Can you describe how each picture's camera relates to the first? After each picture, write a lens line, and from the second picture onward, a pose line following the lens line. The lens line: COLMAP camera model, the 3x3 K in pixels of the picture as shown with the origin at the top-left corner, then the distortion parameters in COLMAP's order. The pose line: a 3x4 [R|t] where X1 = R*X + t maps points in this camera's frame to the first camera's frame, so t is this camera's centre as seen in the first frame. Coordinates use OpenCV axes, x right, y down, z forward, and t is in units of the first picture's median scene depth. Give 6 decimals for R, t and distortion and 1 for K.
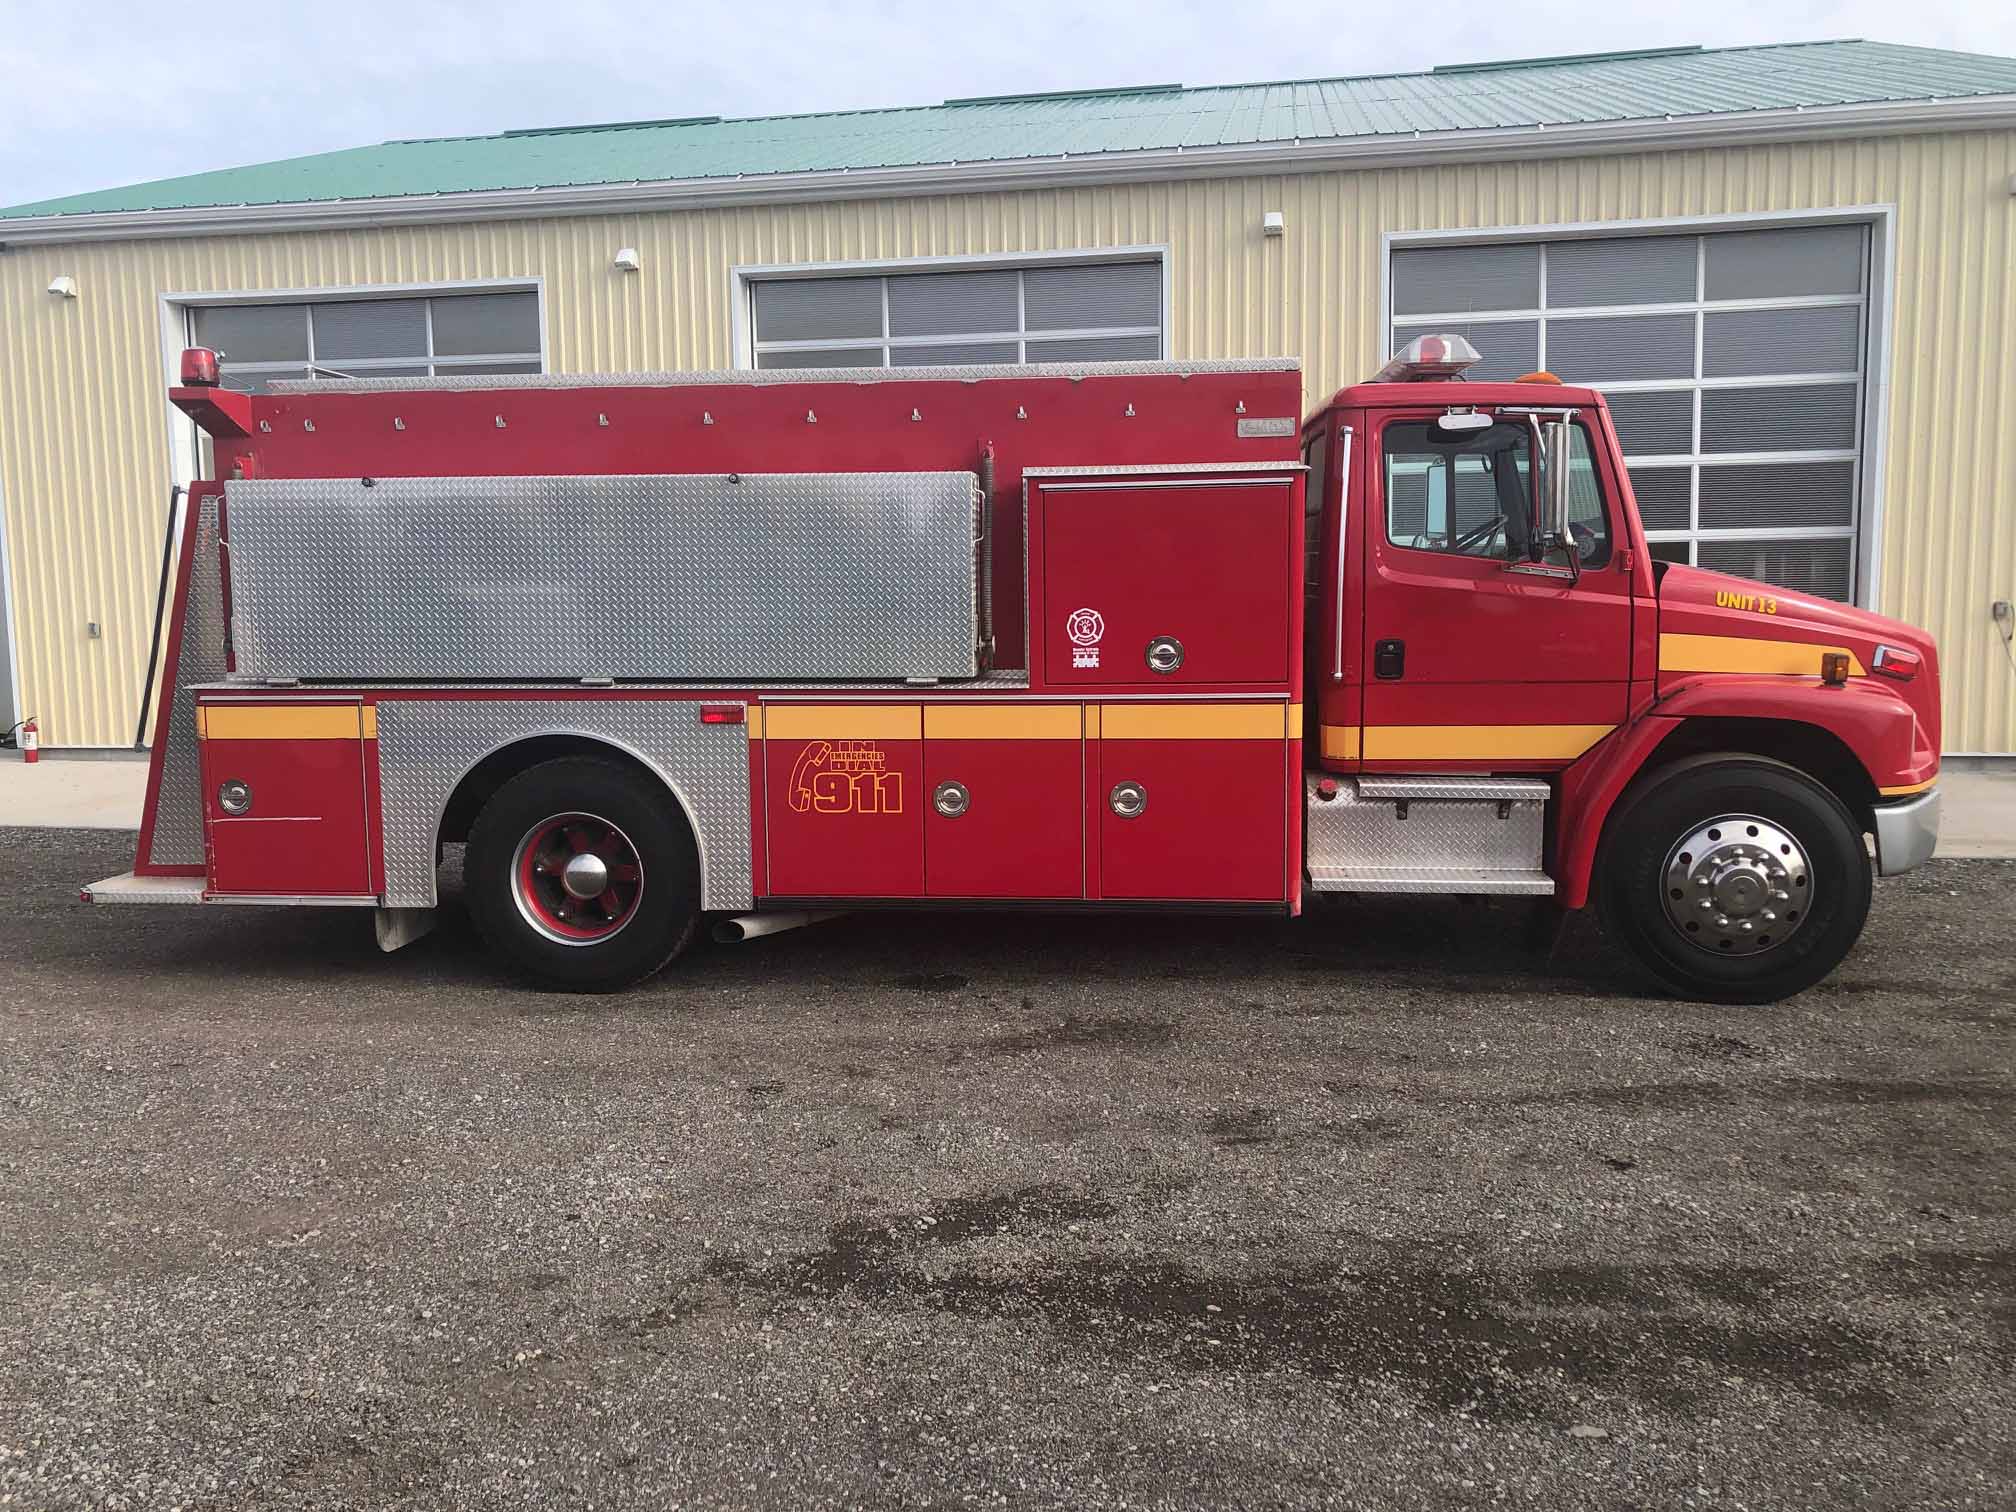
lens RADIAL K [[1644.5, 0, 992.3], [0, 1644.5, 751.9], [0, 0, 1]] dist [0.019985, -0.002127]
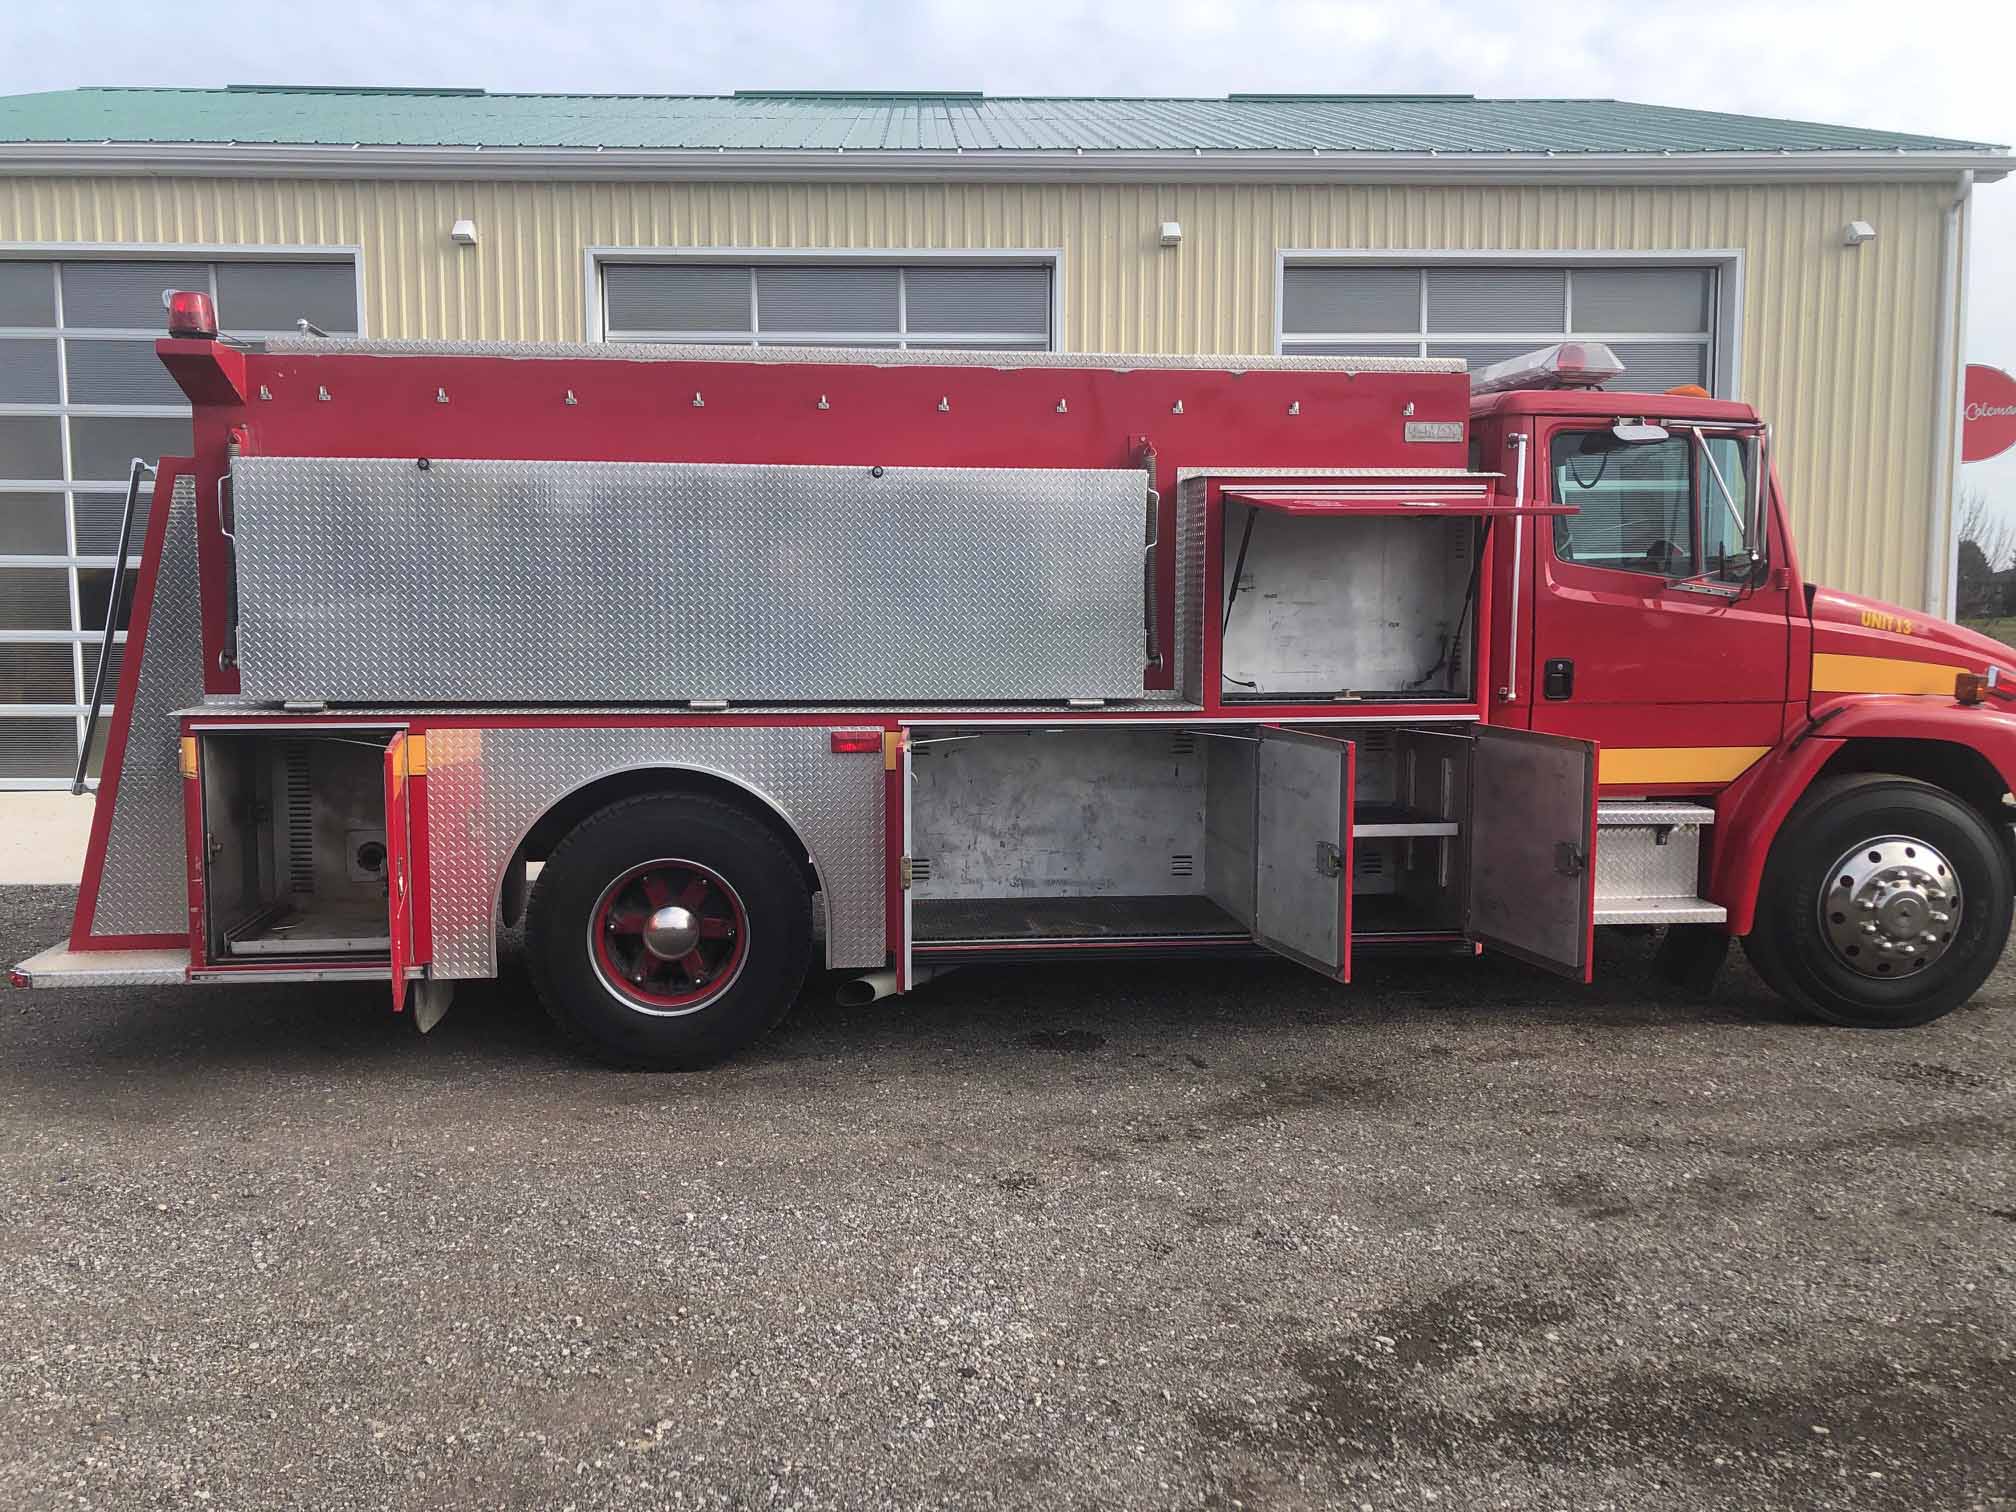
lens RADIAL K [[1644.5, 0, 980.1], [0, 1644.5, 740.8], [0, 0, 1]] dist [0.019985, -0.002127]
pose [[0.977193, -0.007180, 0.212230, -0.287376], [0.010900, 0.999807, -0.016365, -0.008934], [-0.212072, 0.018305, 0.977083, 0.141691]]
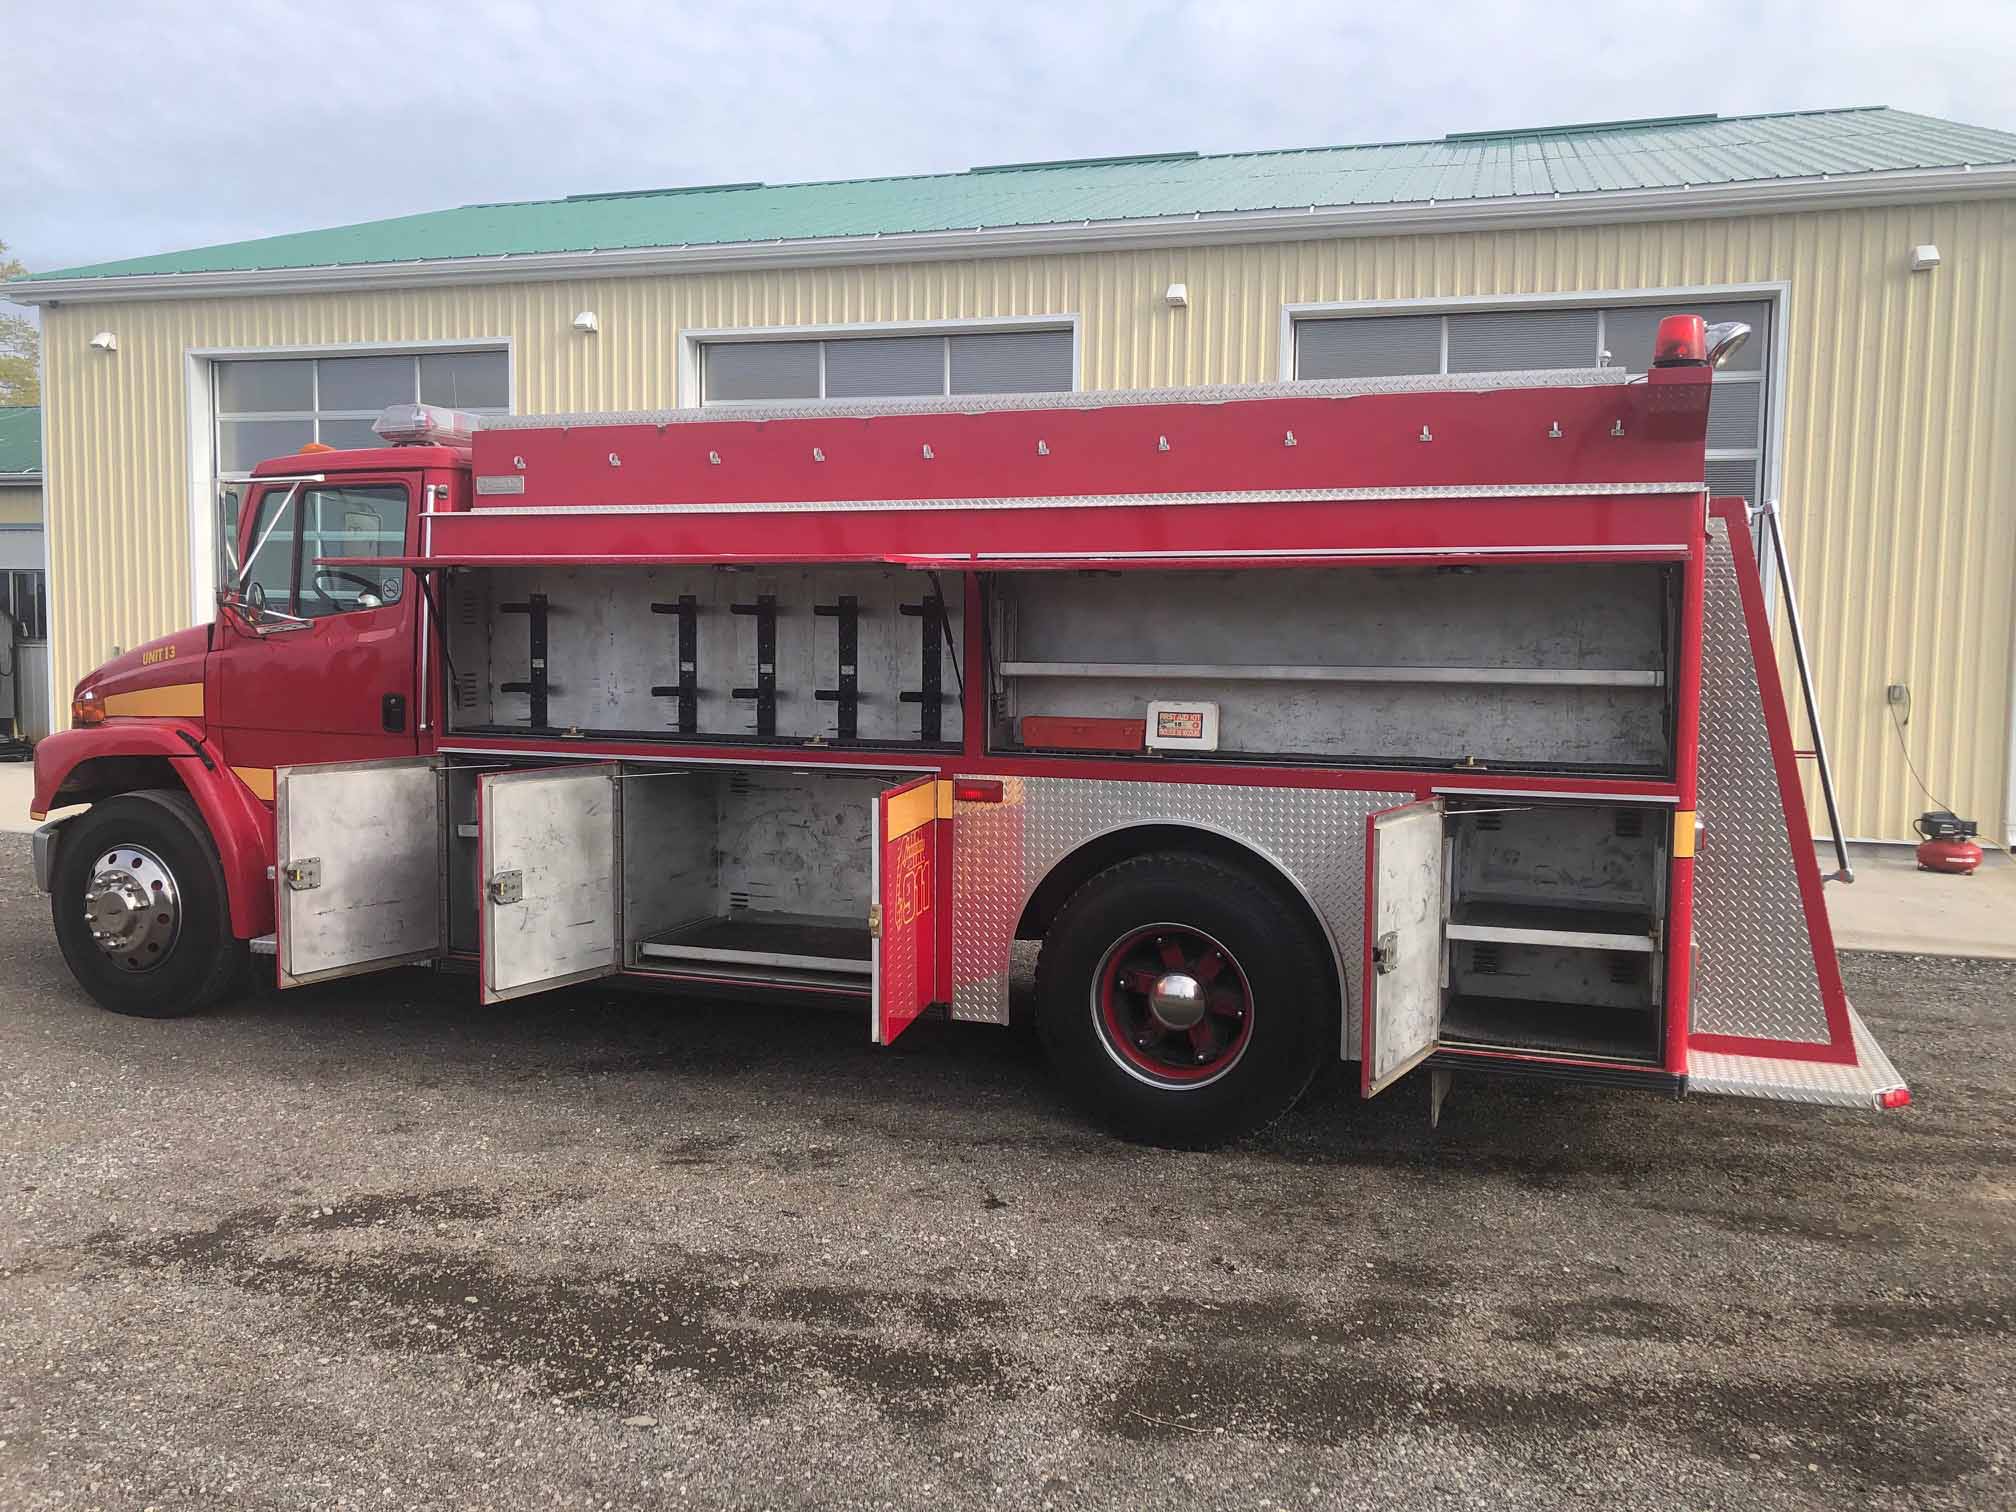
lens RADIAL K [[1644.5, 0, 1007.3], [0, 1644.5, 760.2], [0, 0, 1]] dist [0.019985, -0.002127]
pose [[0.993403, 0.037969, -0.108206, 0.358049], [-0.040584, 0.998932, -0.022070, -0.008332], [0.107252, 0.026315, 0.993884, -0.041833]]
